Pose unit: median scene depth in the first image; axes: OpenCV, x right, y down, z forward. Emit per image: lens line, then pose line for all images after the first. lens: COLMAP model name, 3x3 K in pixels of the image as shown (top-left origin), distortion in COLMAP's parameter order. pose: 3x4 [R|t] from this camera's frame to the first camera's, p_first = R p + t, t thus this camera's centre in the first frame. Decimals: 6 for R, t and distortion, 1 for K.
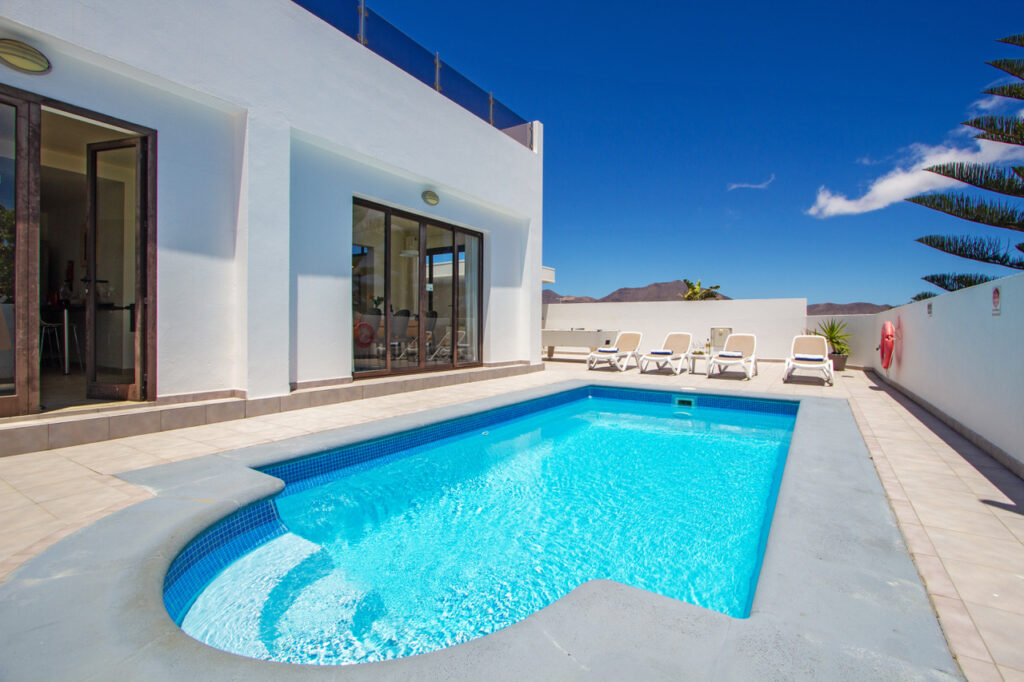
lens RADIAL K [[466.2, 0, 514.7], [0, 466.2, 331.6], [0, 0, 1]] dist [-0.011464, 0.000984]
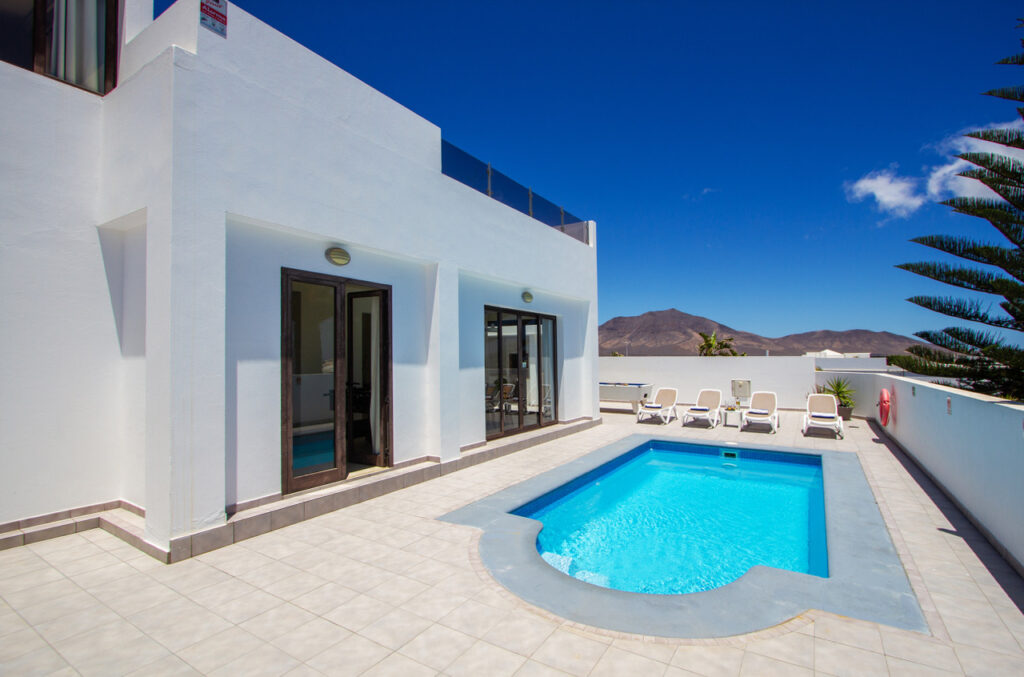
lens RADIAL K [[466.2, 0, 507.4], [0, 466.2, 339.4], [0, 0, 1]] dist [-0.011464, 0.000984]
pose [[0.999905, -0.011307, -0.007855, -0.224291], [0.010899, 0.998680, -0.050200, -0.103028], [0.008413, 0.050110, 0.998708, -0.292728]]
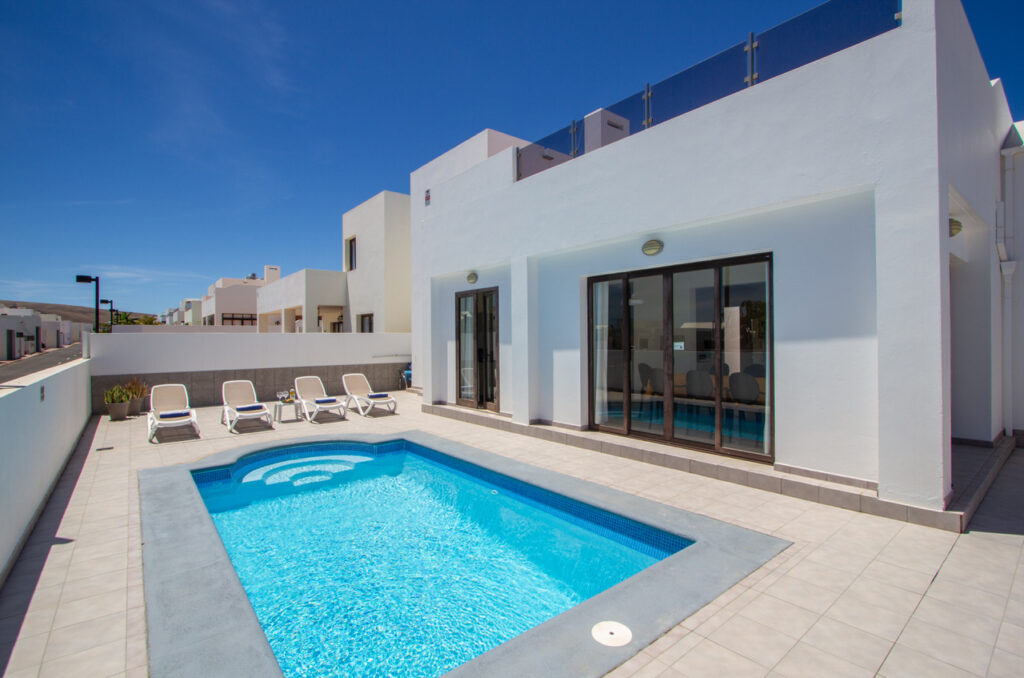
lens RADIAL K [[466.2, 0, 528.3], [0, 466.2, 328.5], [0, 0, 1]] dist [-0.011464, 0.000984]
pose [[-0.280183, -0.027034, -0.959566, 0.720913], [-0.006197, 0.999633, -0.026353, -0.105100], [0.959927, -0.001437, -0.280248, 0.998933]]
